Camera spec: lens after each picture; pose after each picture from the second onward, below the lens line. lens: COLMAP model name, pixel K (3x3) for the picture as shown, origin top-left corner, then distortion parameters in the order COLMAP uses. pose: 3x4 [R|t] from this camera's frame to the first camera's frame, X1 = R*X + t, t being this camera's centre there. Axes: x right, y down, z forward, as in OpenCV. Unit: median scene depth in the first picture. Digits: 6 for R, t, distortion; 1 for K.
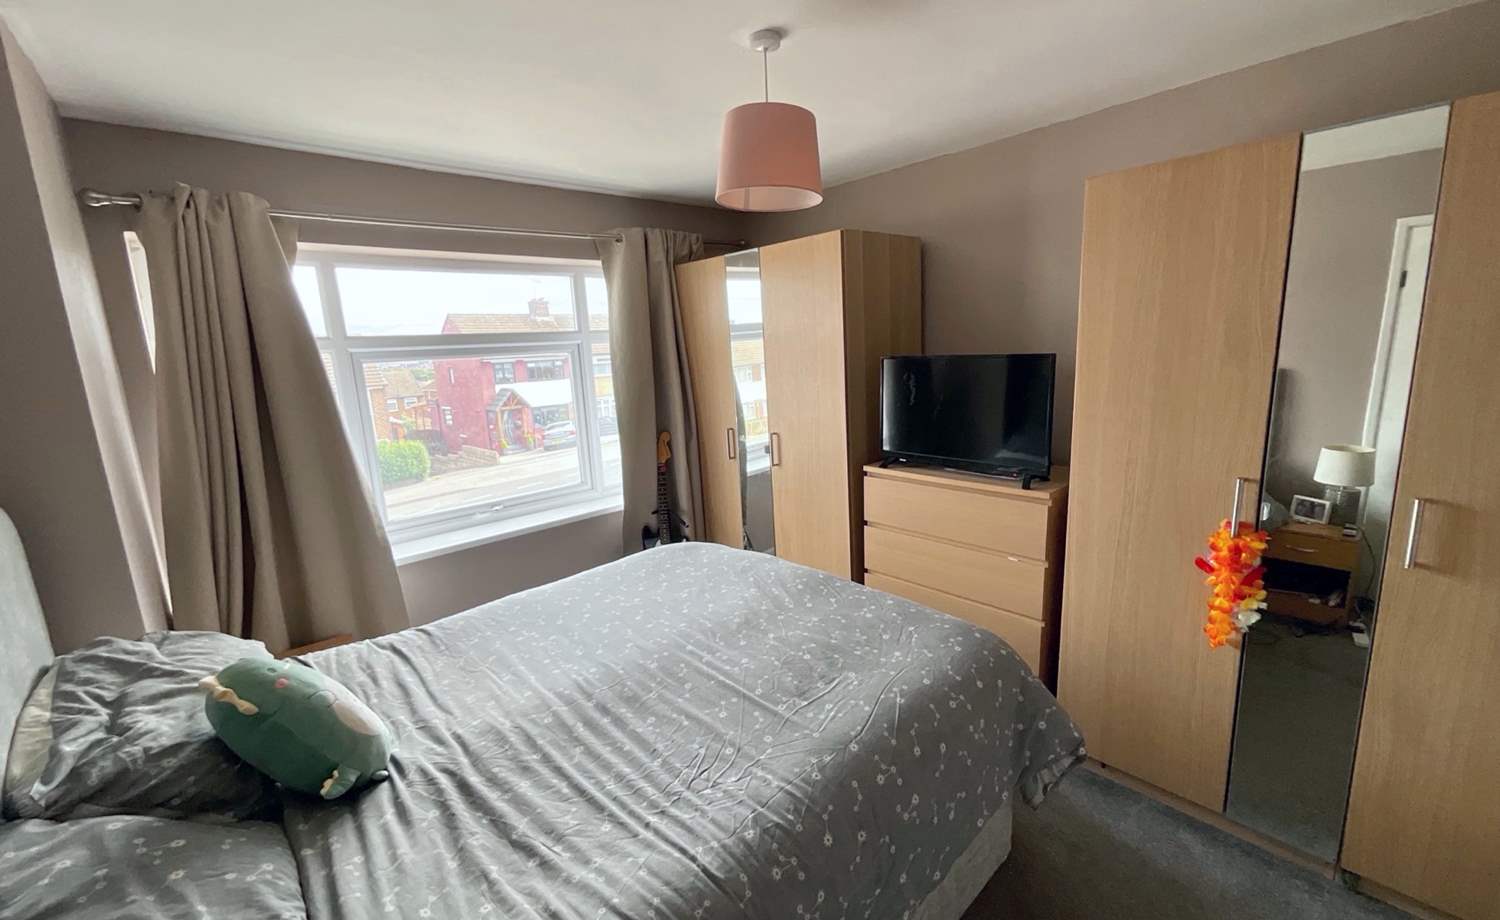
lens RADIAL K [[611.5, 0, 747.8], [0, 611.5, 462.0], [0, 0, 1]] dist [-0.003032, 0.002758]
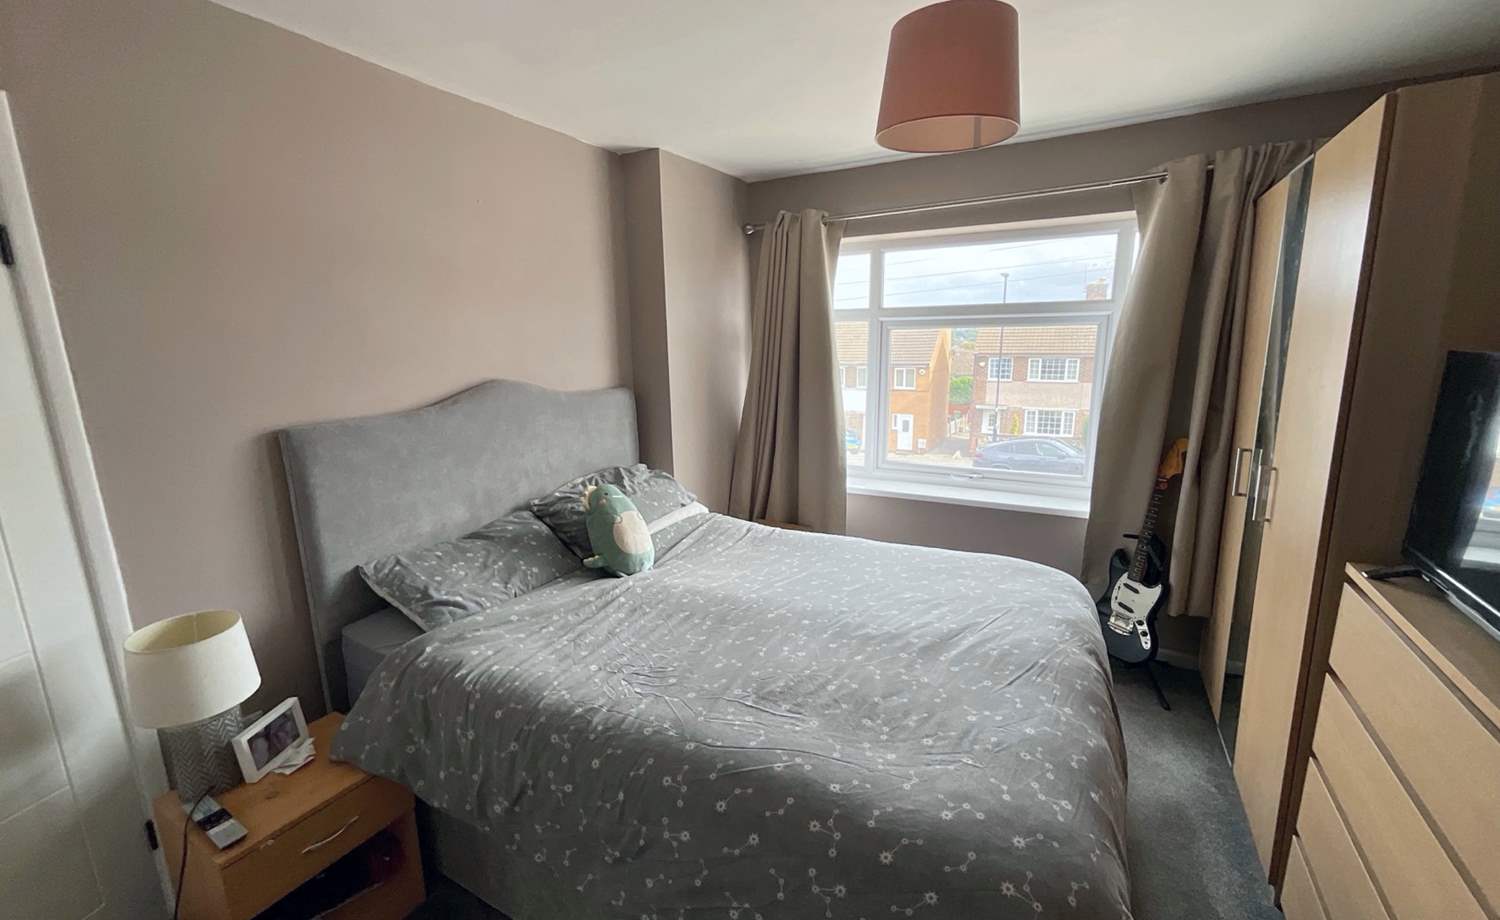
lens RADIAL K [[611.5, 0, 747.9], [0, 611.5, 457.2], [0, 0, 1]] dist [-0.003032, 0.002758]
pose [[0.316501, 0.226783, -0.921085, 0.739898], [-0.180332, 0.967679, 0.176289, -0.122170], [0.931293, 0.110306, 0.347168, 0.521097]]
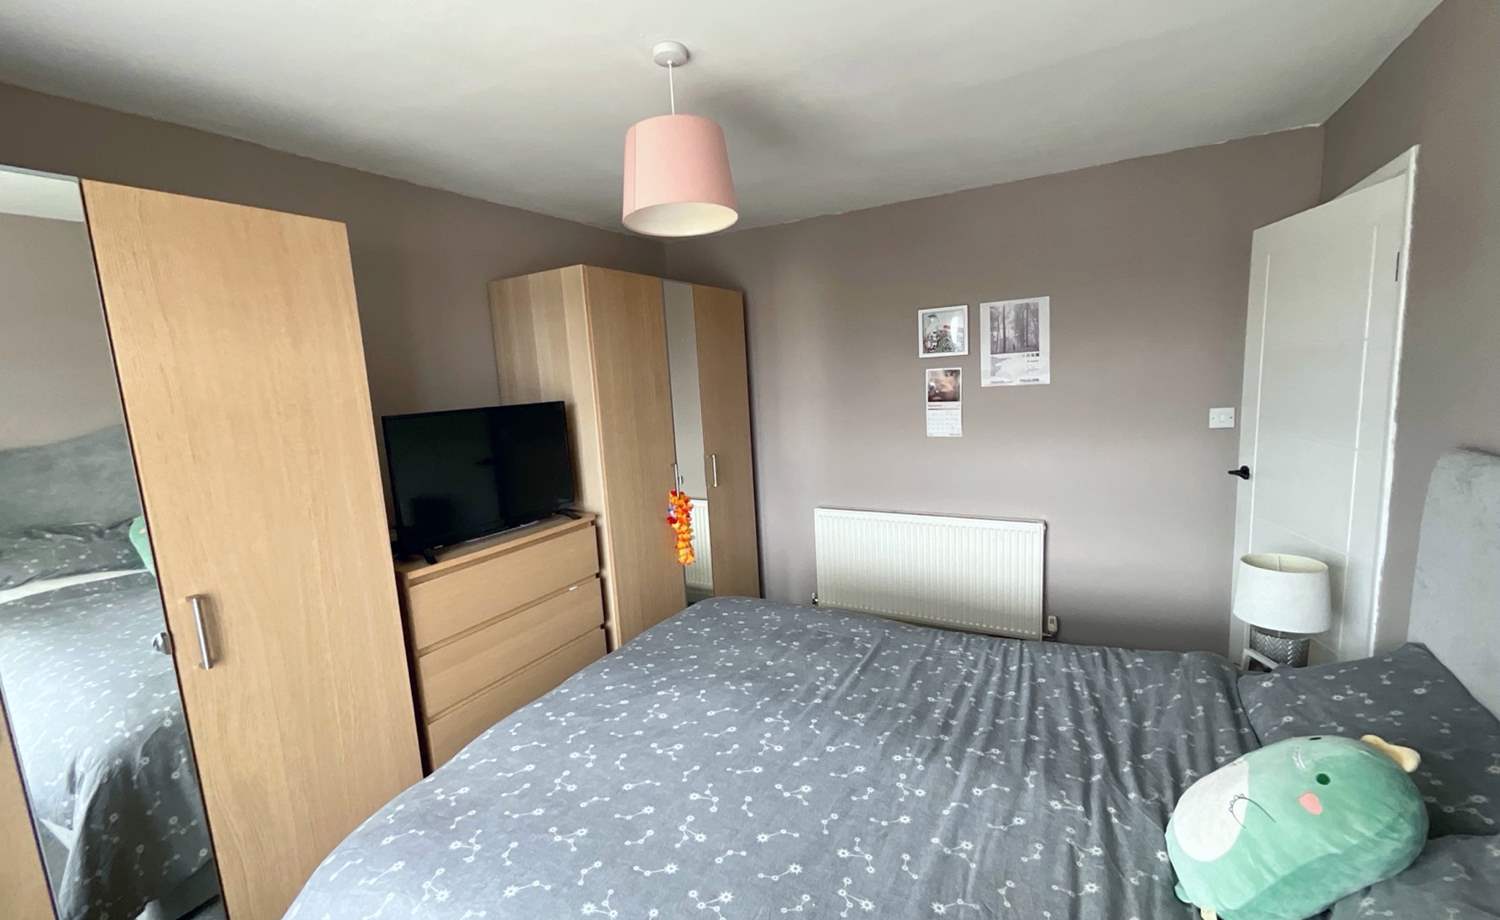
lens RADIAL K [[611.5, 0, 753.4], [0, 611.5, 457.9], [0, 0, 1]] dist [-0.003032, 0.002758]
pose [[-0.316964, -0.069571, 0.945882, -0.875710], [0.248544, 0.956360, 0.153628, -0.193754], [-0.915292, 0.283788, -0.285840, 1.225684]]
